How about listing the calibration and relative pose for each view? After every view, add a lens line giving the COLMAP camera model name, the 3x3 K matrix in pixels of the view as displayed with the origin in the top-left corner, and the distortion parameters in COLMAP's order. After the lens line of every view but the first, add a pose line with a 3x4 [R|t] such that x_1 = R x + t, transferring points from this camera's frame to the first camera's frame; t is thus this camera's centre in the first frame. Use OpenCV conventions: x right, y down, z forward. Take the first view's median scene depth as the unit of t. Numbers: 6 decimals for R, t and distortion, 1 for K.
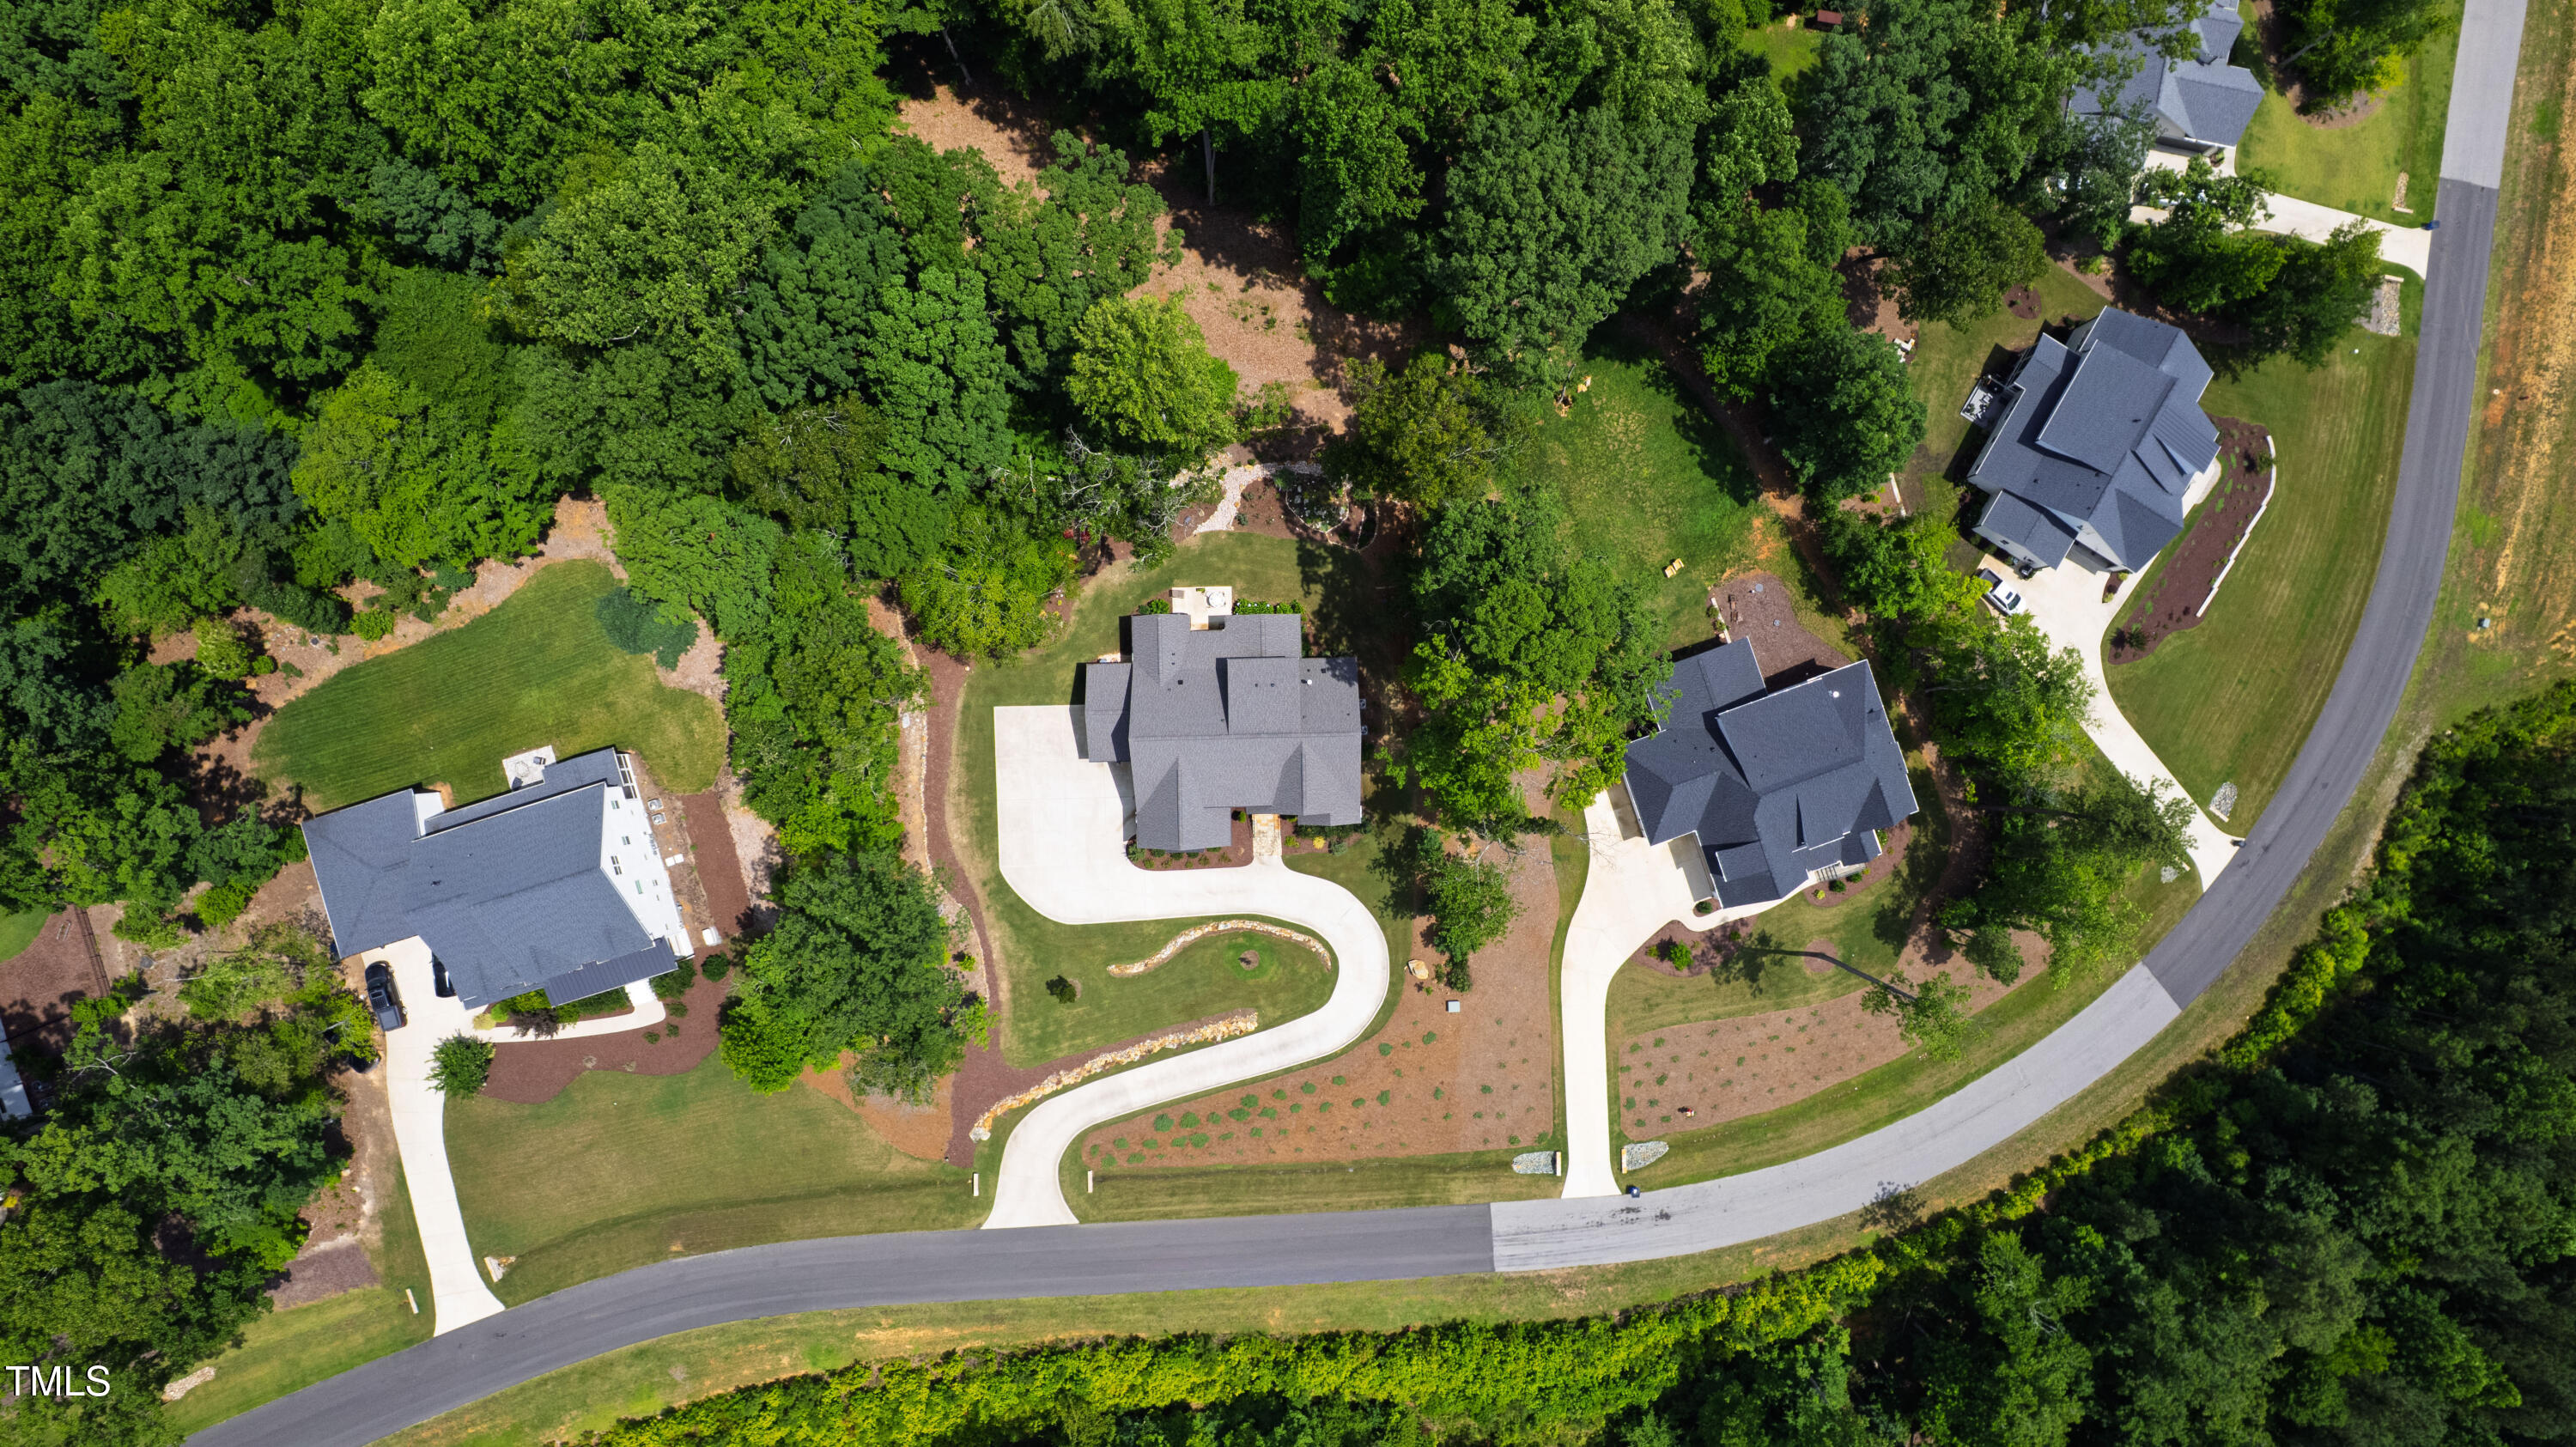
lens RADIAL K [[1642.7, 0, 1284.9], [0, 1642.7, 715.1], [0, 0, 1]] dist [-0.042621, 0.000920]
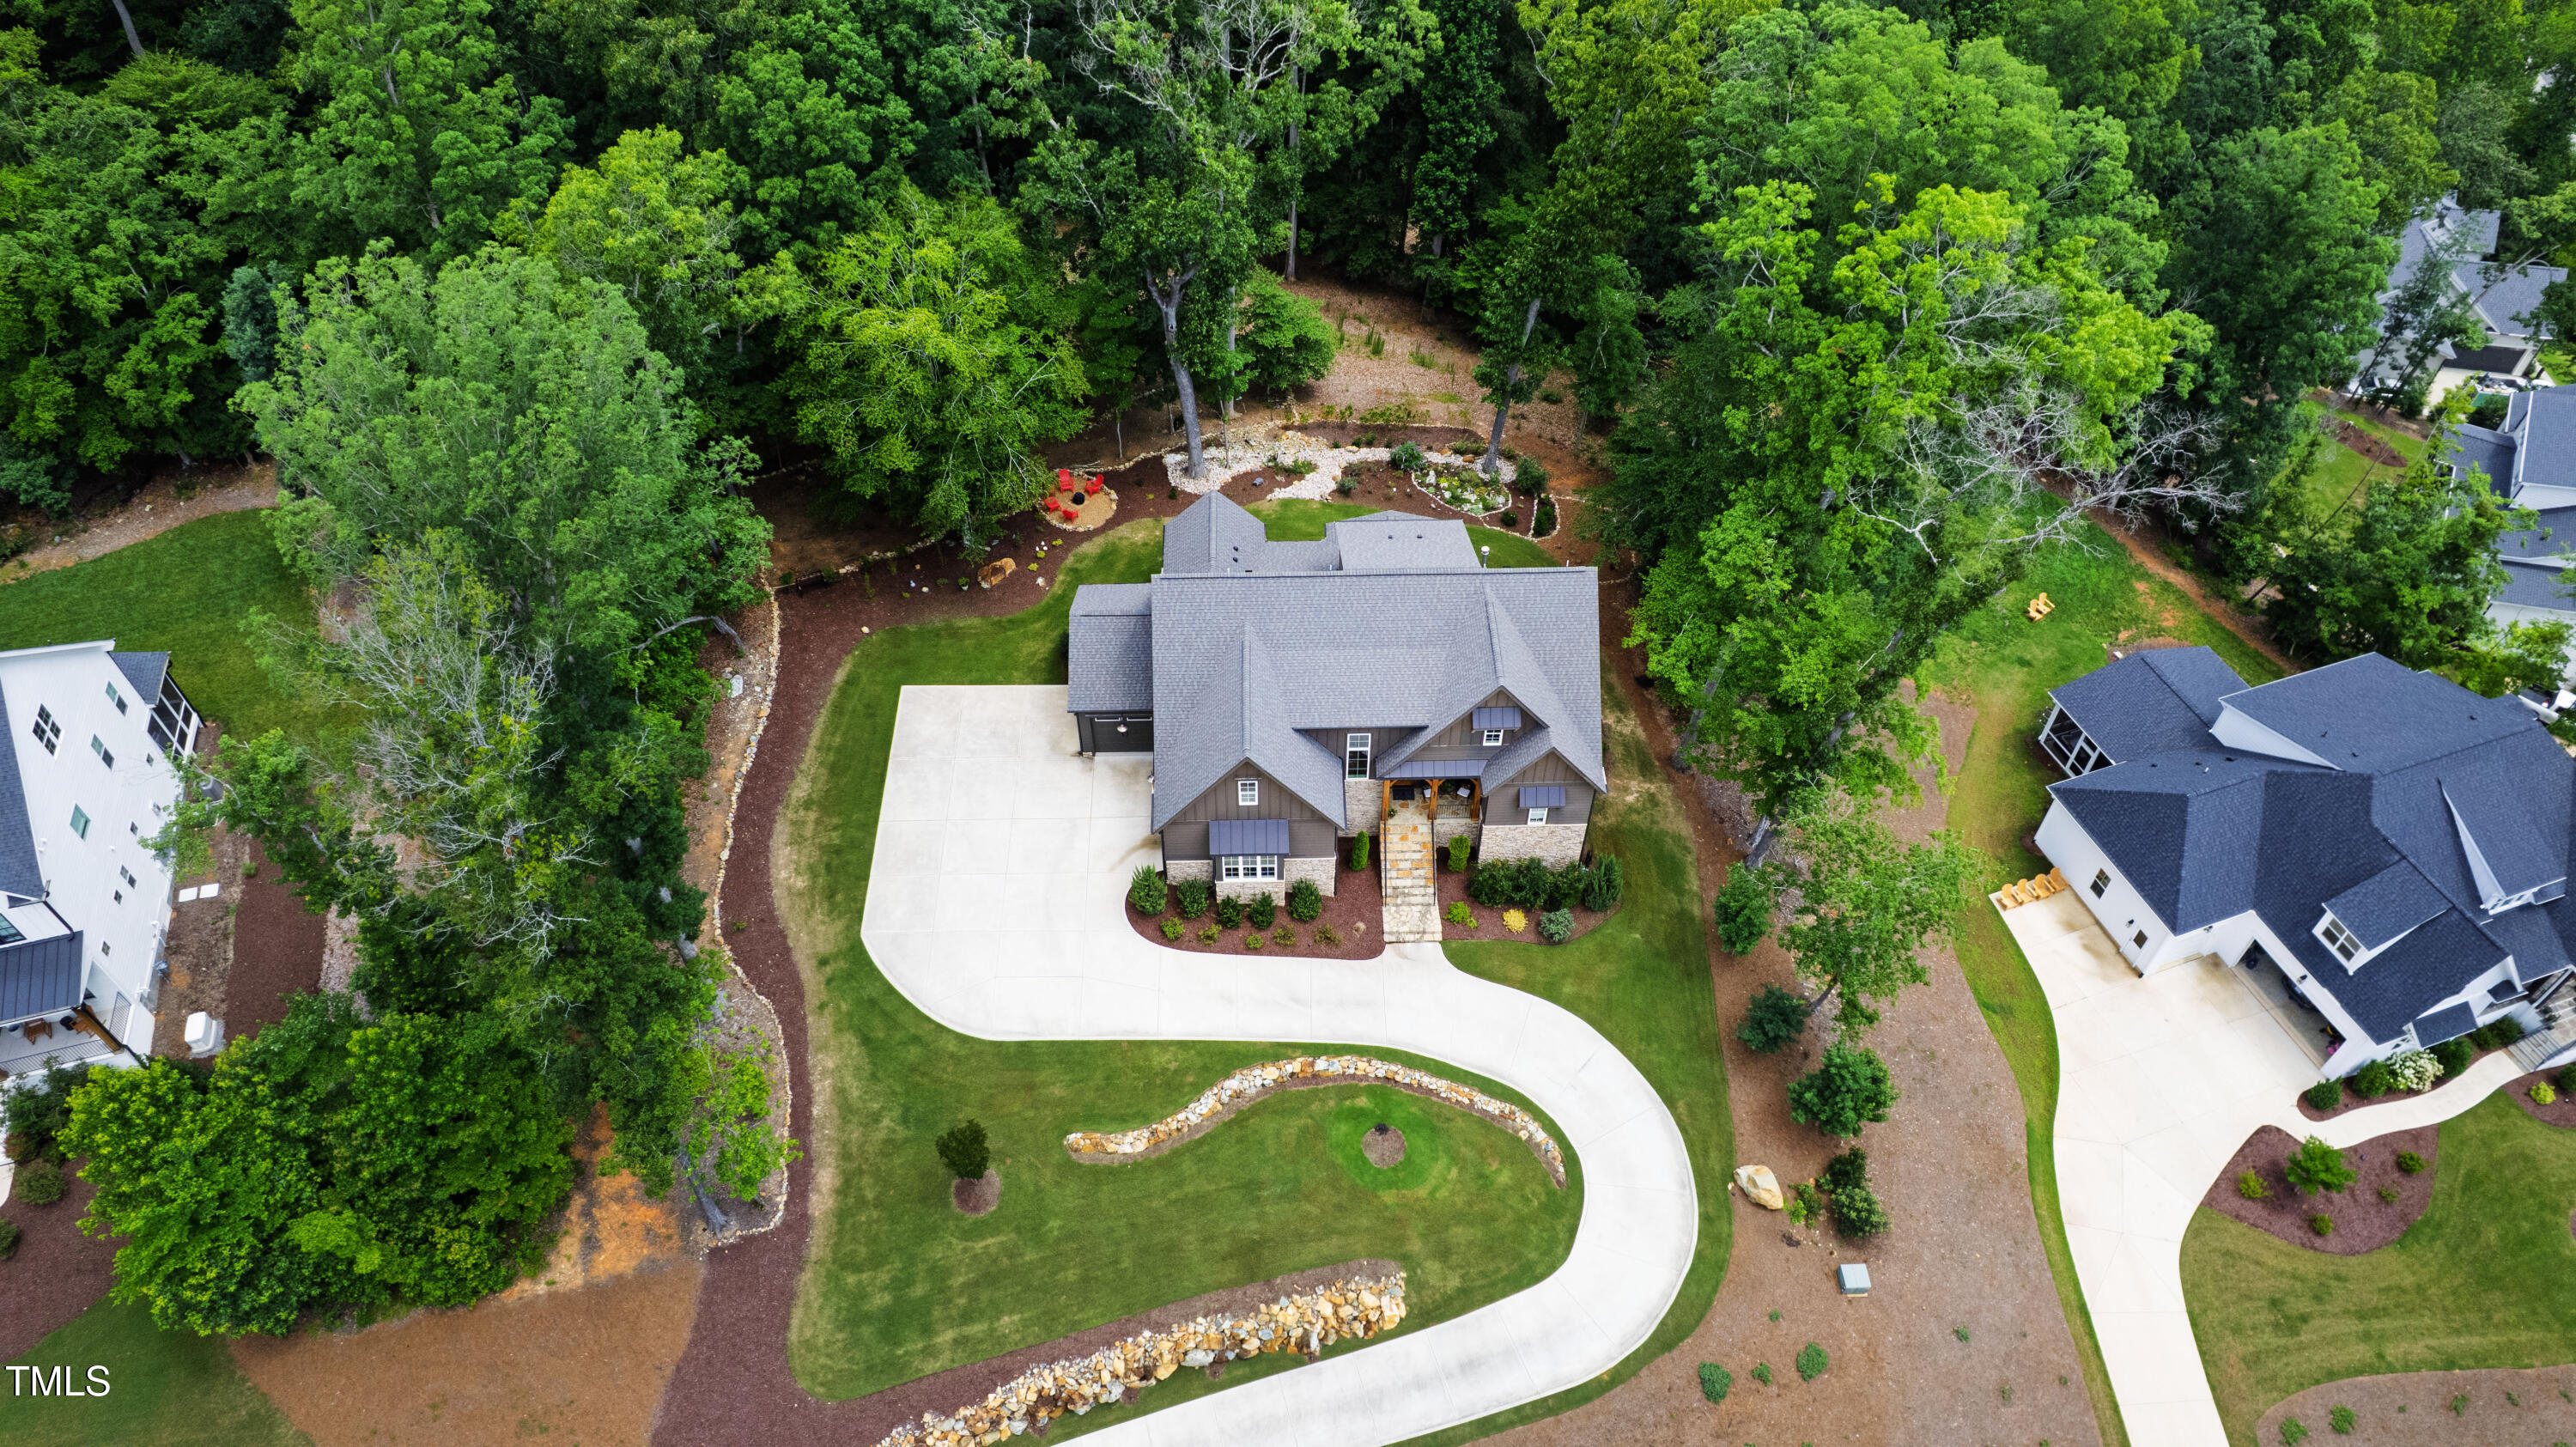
lens RADIAL K [[1665.9, 0, 1294.0], [0, 1665.9, 706.5], [0, 0, 1]] dist [-0.066539, 0.051958]
pose [[0.999992, -0.000400, 0.003937, -0.047722], [0.002981, 0.730355, -0.683061, 0.371023], [-0.002602, 0.683068, 0.730350, 0.588597]]
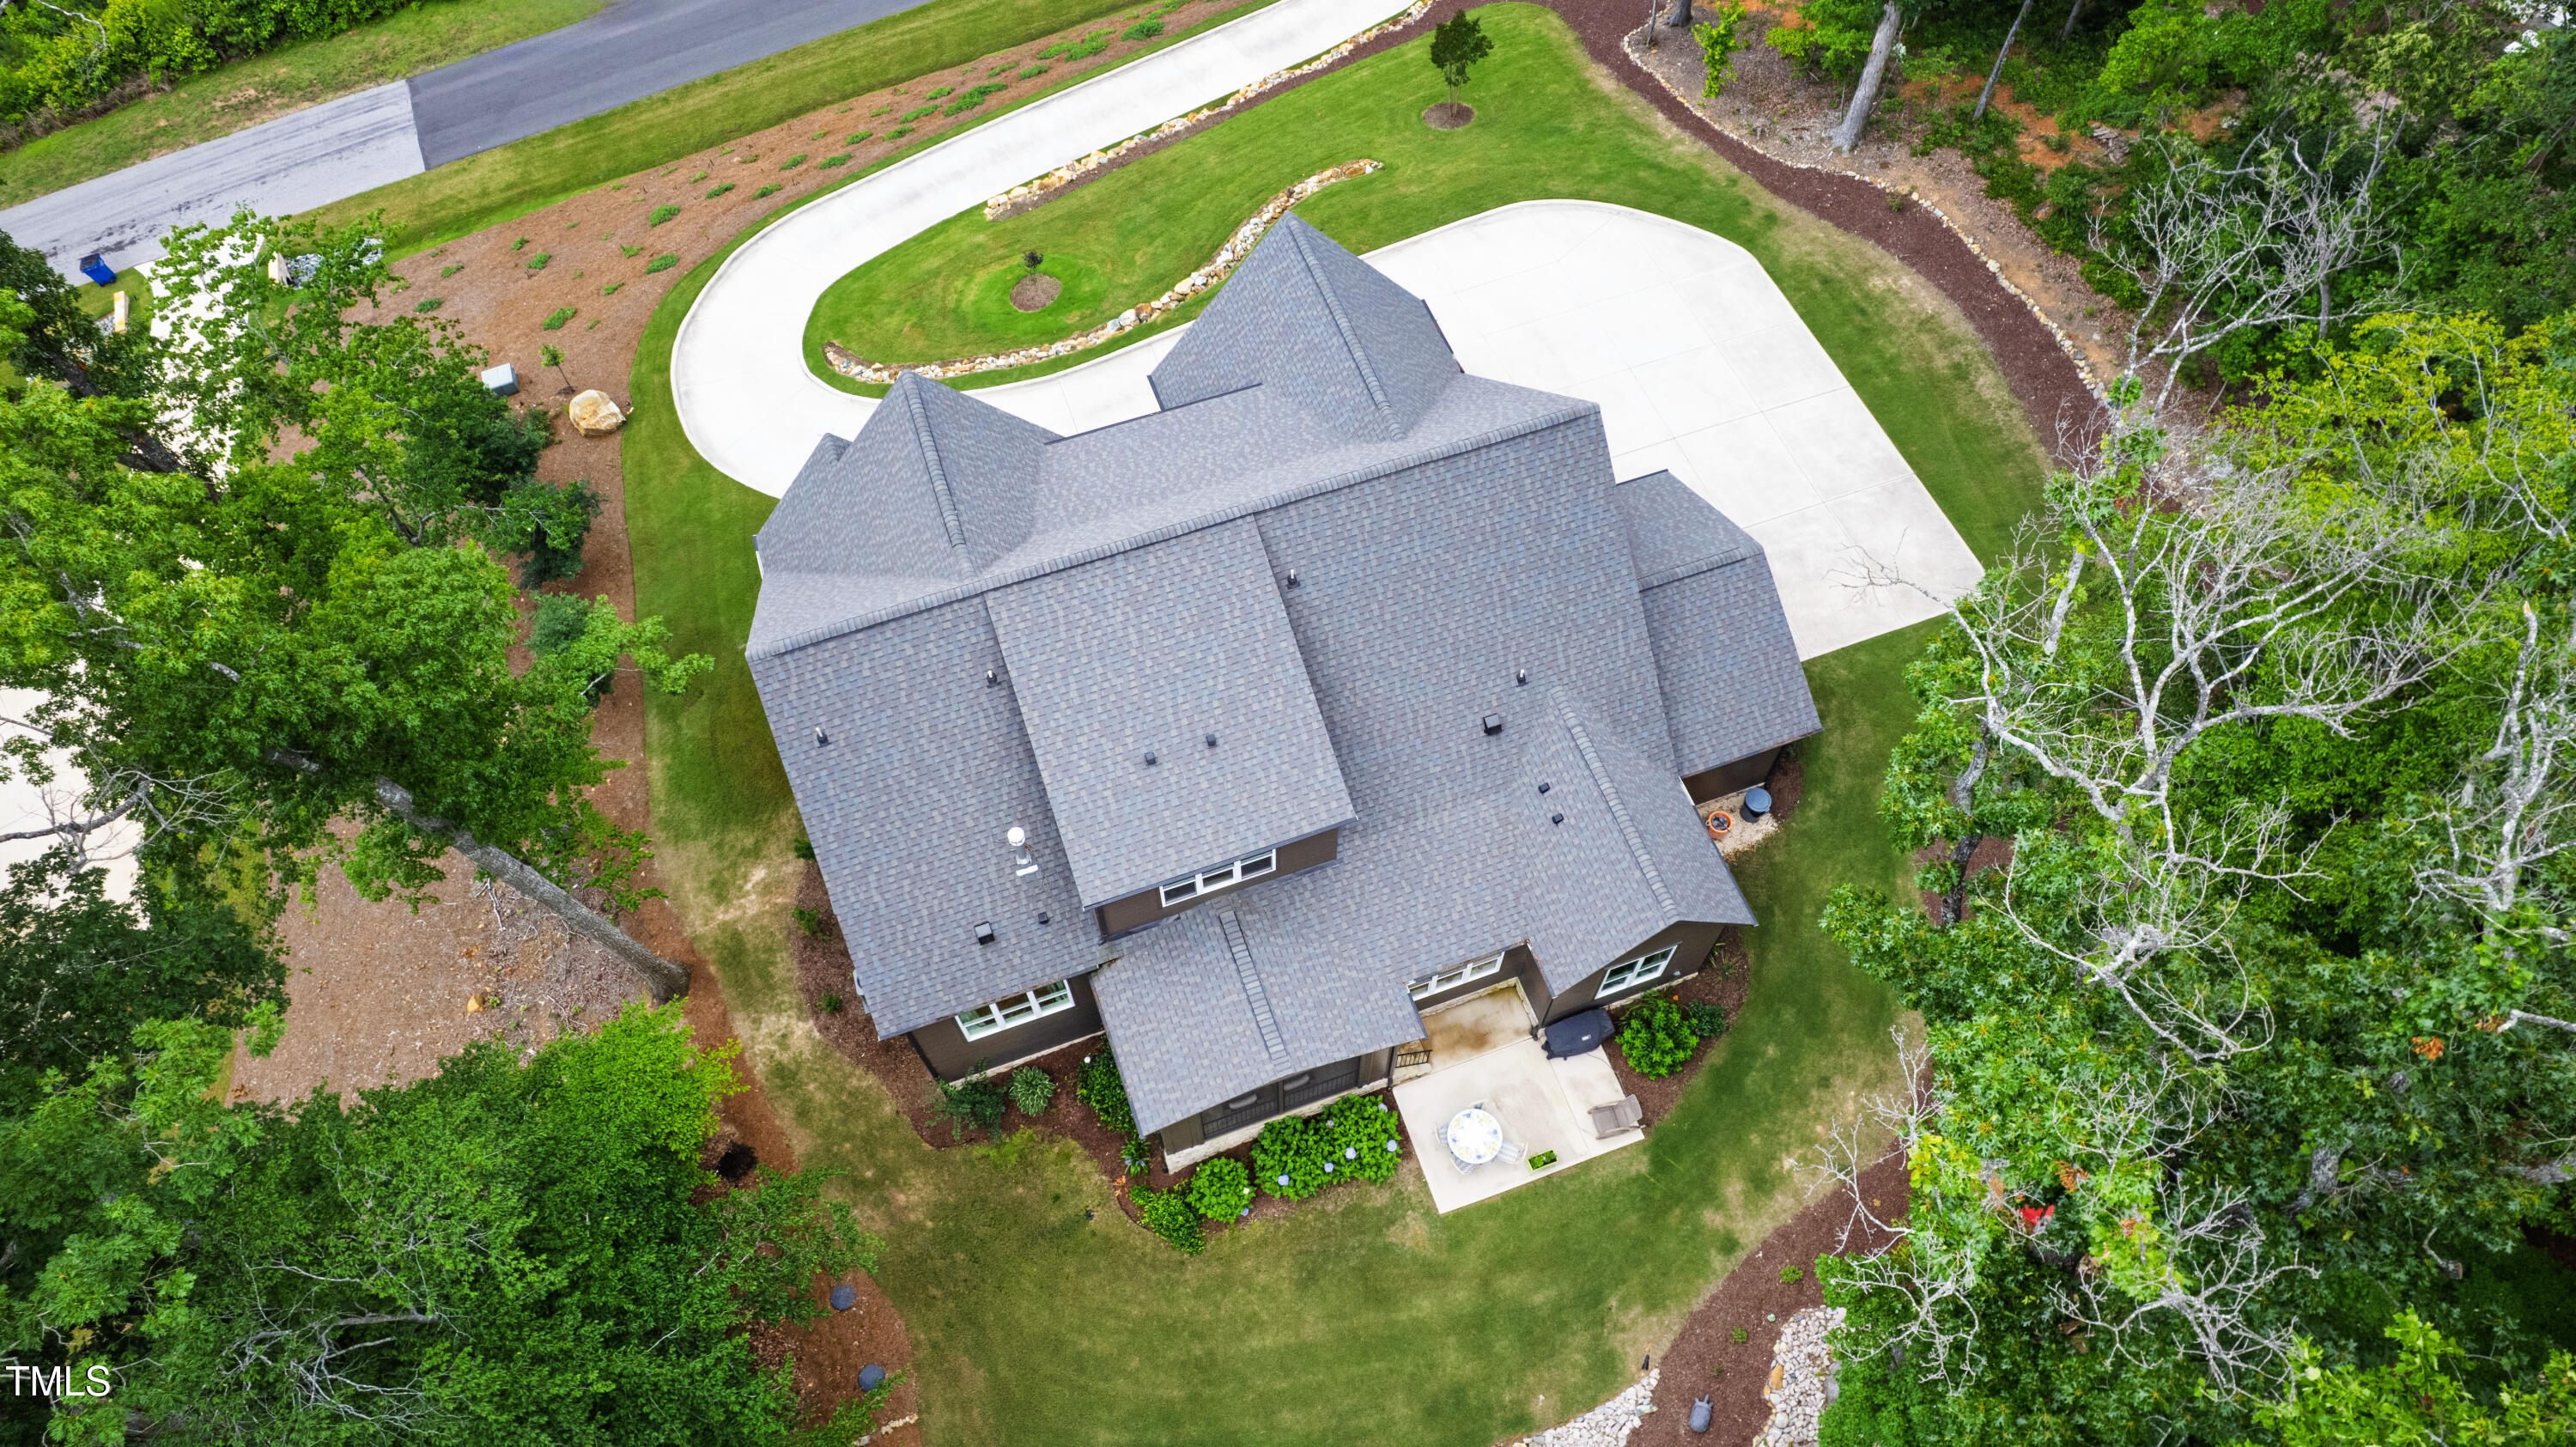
lens RADIAL K [[1665.9, 0, 1294.0], [0, 1665.9, 706.5], [0, 0, 1]] dist [-0.066539, 0.051958]
pose [[-0.947590, 0.277025, -0.159155, 0.009232], [-0.319470, -0.816211, 0.481392, -0.130377], [0.003454, 0.507008, 0.861935, 0.721373]]
